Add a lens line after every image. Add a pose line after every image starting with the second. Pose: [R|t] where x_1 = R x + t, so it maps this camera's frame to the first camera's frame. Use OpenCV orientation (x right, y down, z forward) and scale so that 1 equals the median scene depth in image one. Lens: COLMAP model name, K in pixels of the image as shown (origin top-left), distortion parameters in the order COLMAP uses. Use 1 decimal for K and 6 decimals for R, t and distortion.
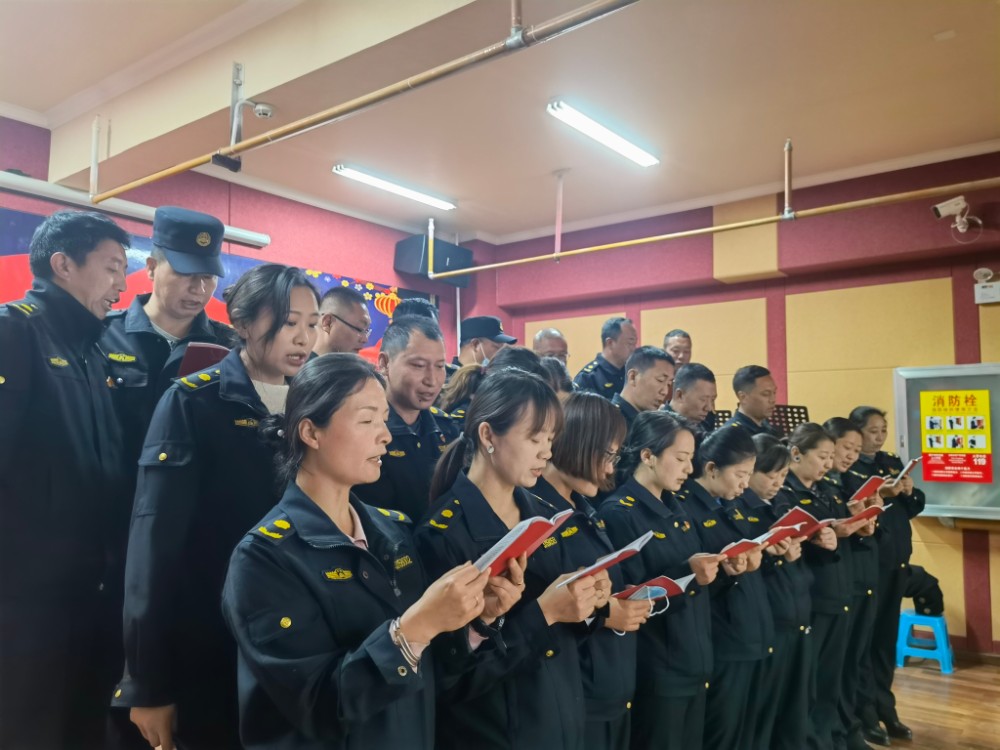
lens RADIAL K [[776.6, 0, 500.0], [0, 776.6, 375.0], [0, 0, 1]] dist [0.123617, -0.157512]
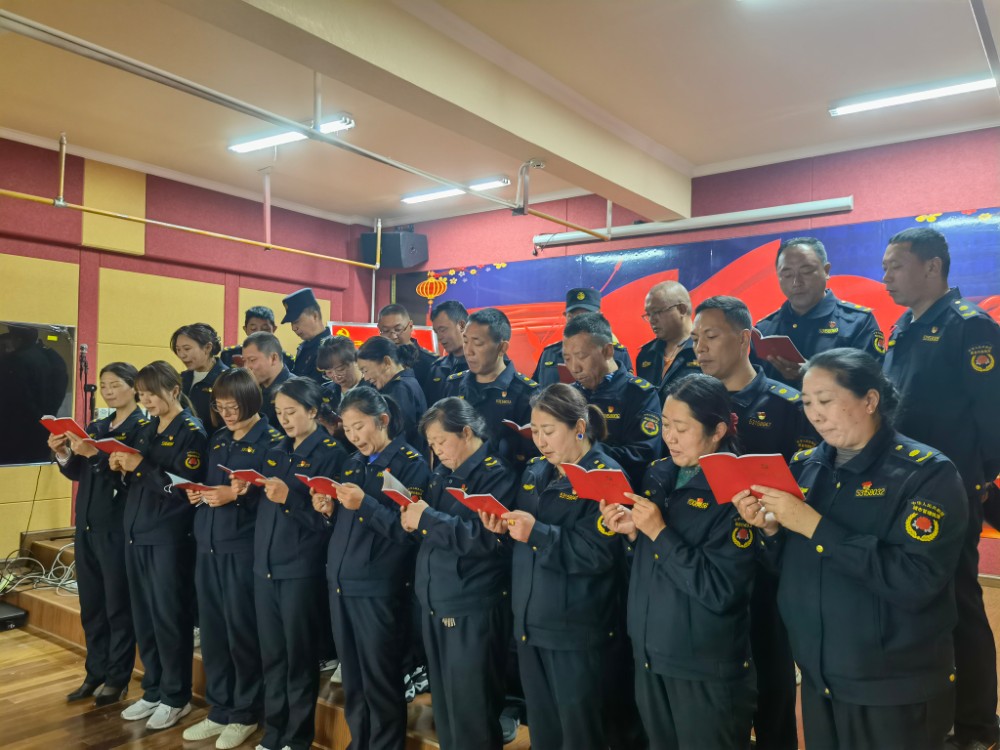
lens RADIAL K [[774.6, 0, 500.0], [0, 774.6, 375.0], [0, 0, 1]] dist [0.077683, 0.004733]
pose [[0.018265, -0.026014, -0.999495, 0.713361], [0.050072, 0.998431, -0.025071, 0.043150], [0.998579, -0.049589, 0.019538, 0.616074]]
